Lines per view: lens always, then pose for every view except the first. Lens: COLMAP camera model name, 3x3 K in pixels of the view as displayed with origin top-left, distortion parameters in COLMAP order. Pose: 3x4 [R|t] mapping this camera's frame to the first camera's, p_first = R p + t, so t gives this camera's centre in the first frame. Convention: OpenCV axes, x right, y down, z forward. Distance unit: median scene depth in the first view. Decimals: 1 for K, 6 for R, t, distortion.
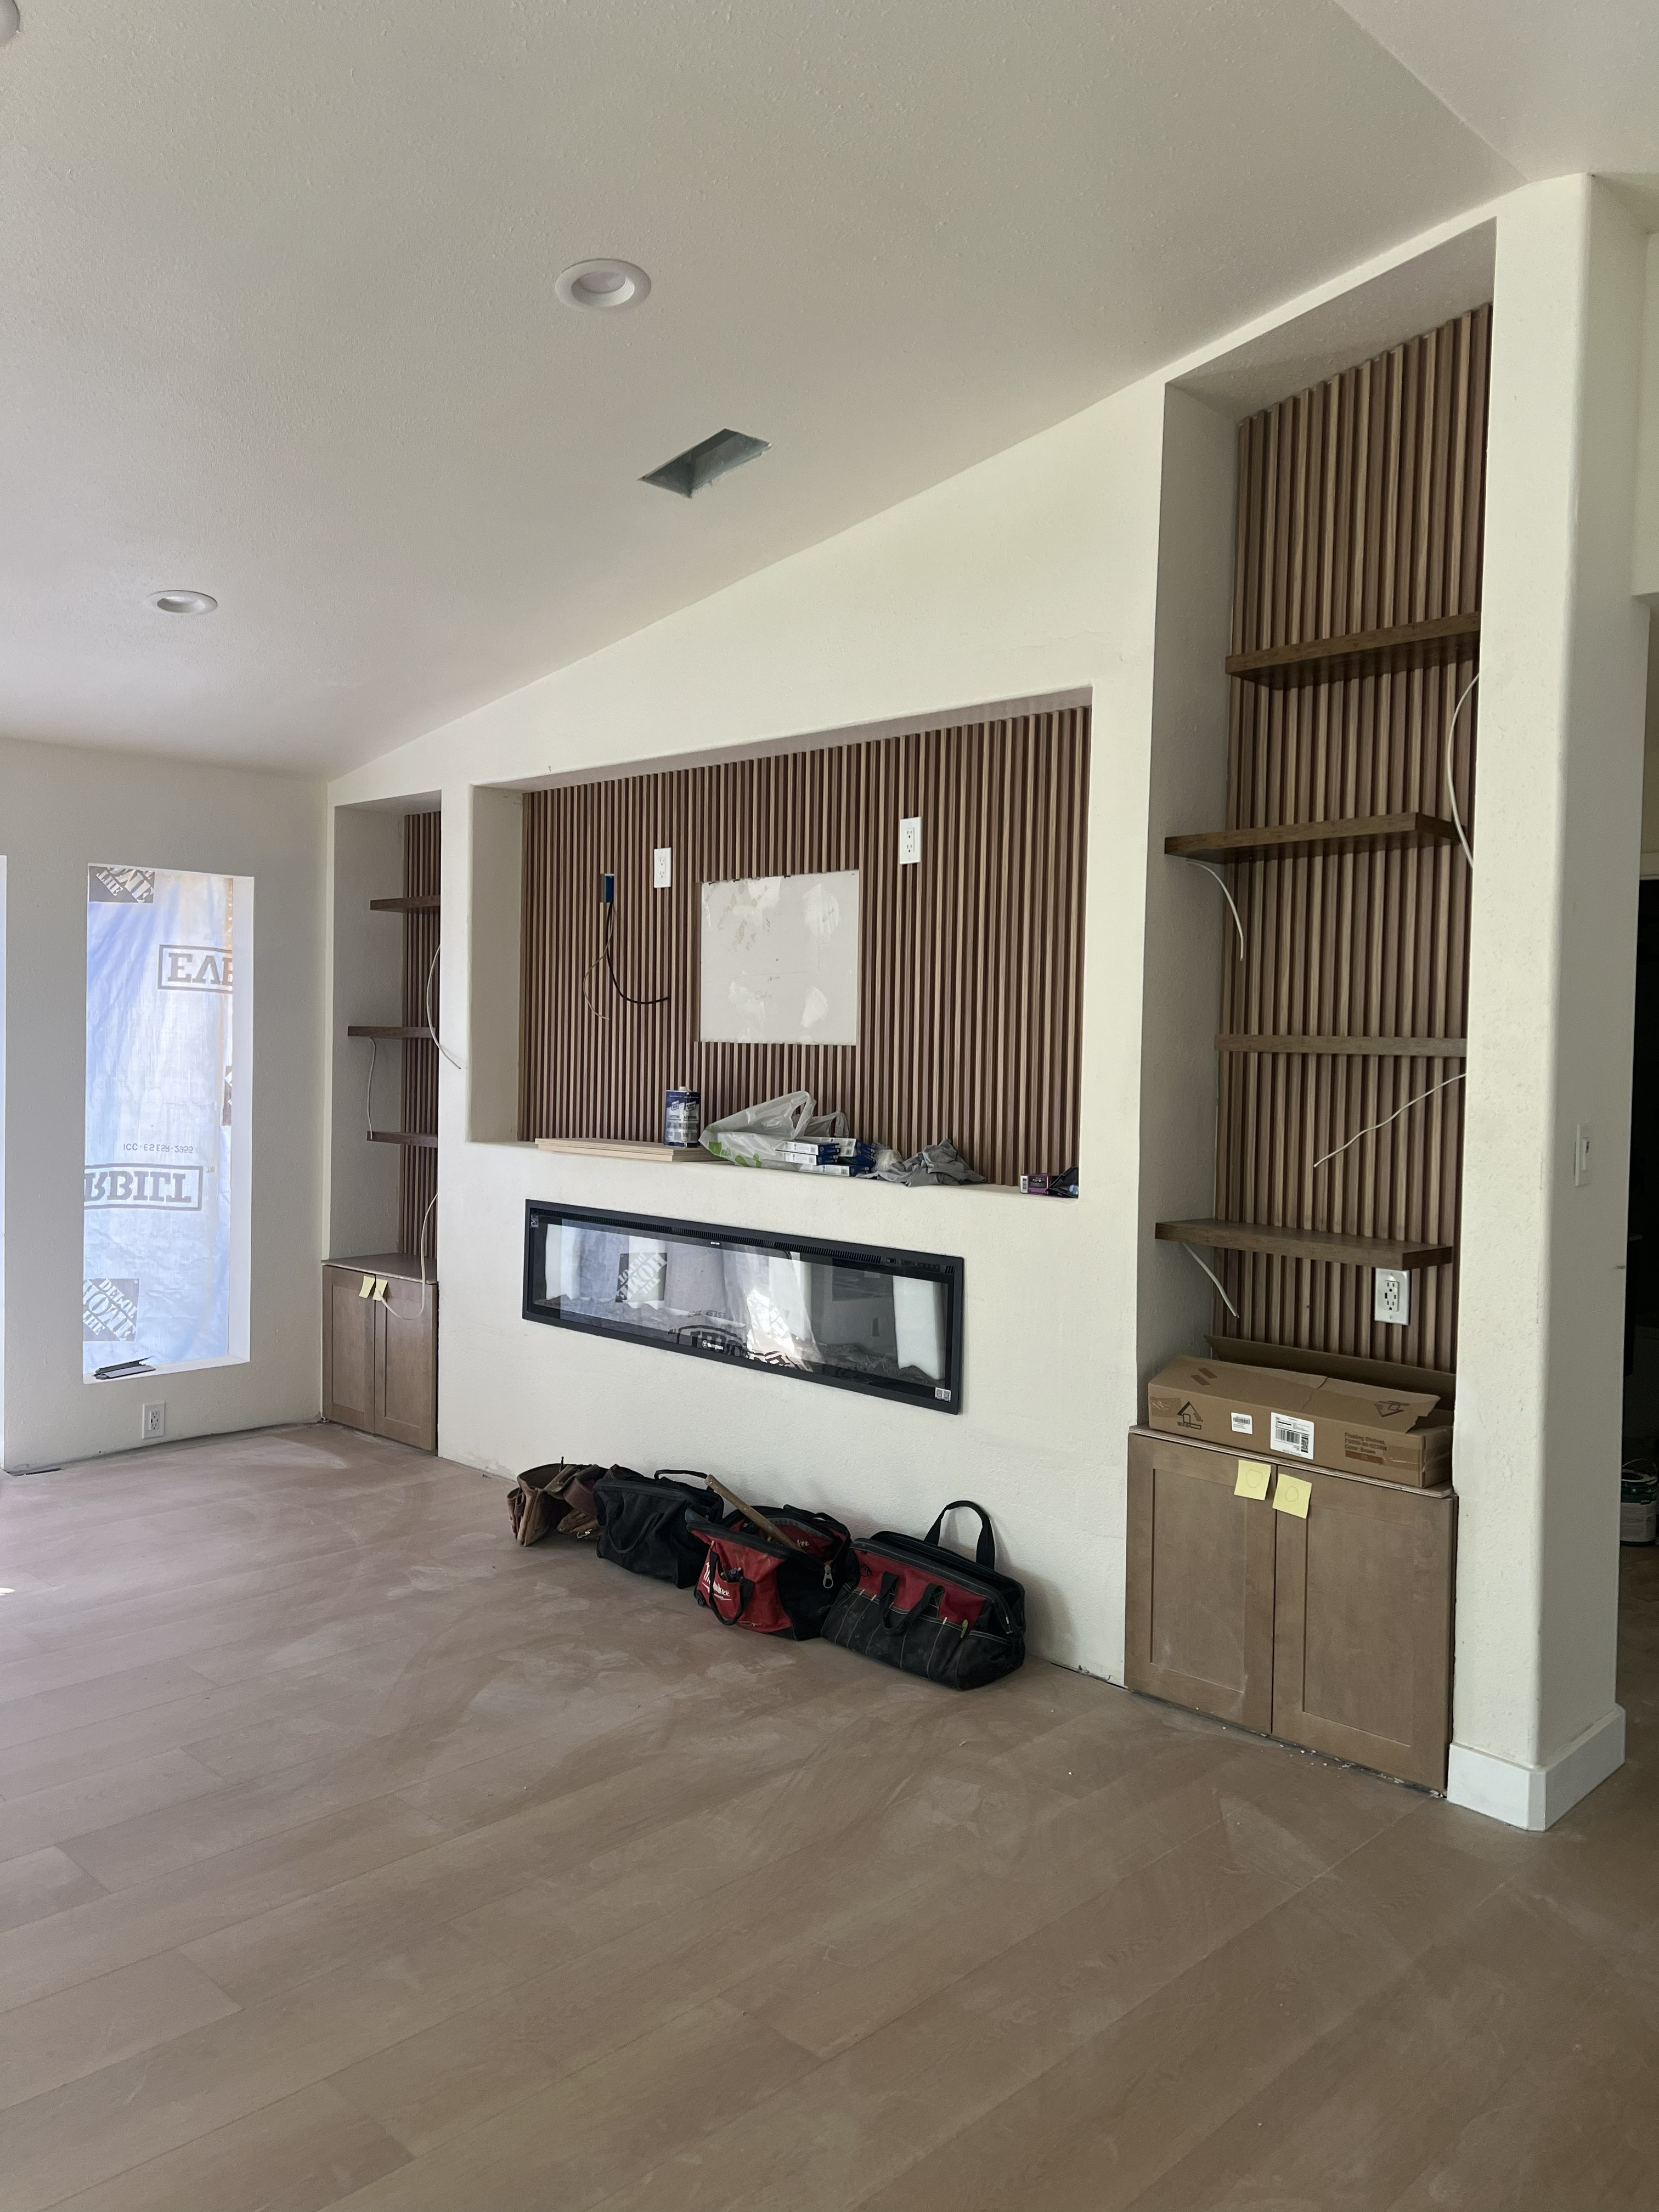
lens RADIAL K [[1629.3, 0, 833.7], [0, 1629.3, 1094.4], [0, 0, 1]] dist [0.048021, -0.070761]
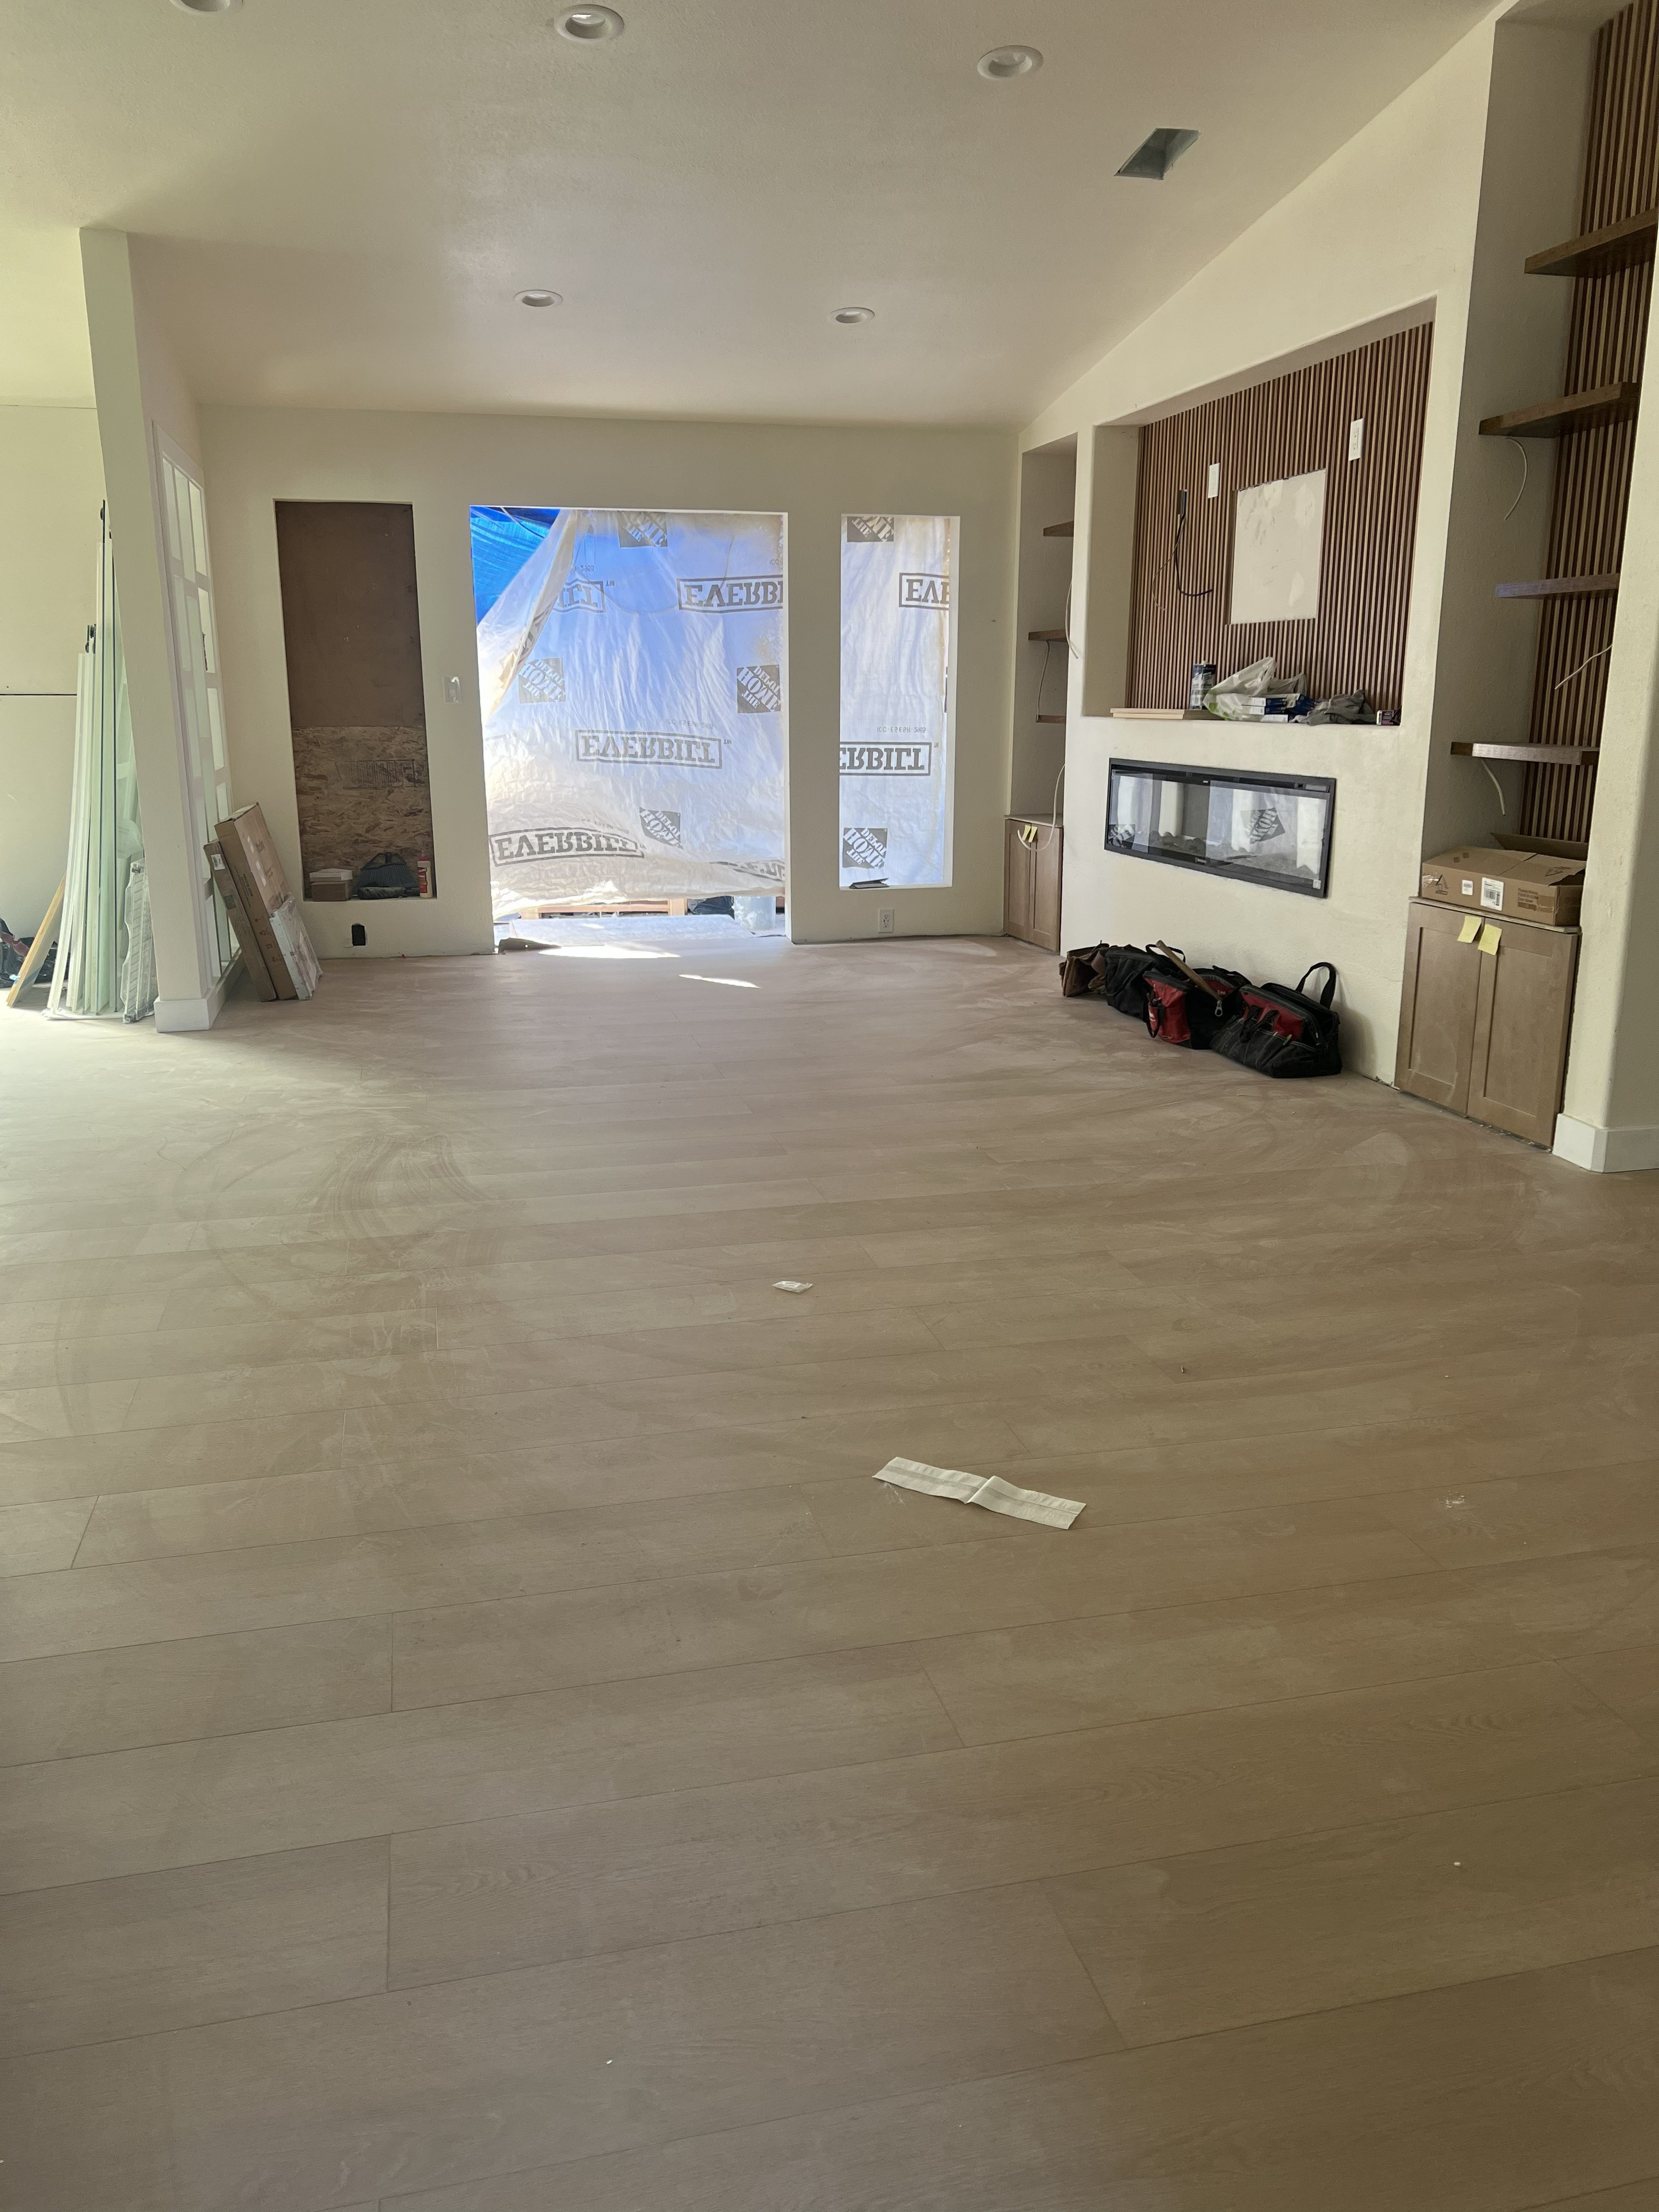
lens RADIAL K [[1629.3, 0, 833.7], [0, 1629.3, 1094.4], [0, 0, 1]] dist [0.048021, -0.070761]
pose [[0.849577, 0.103165, -0.517277, 0.413440], [0.007750, 0.978139, 0.207807, 0.067459], [0.527407, -0.180557, 0.830205, -0.324752]]
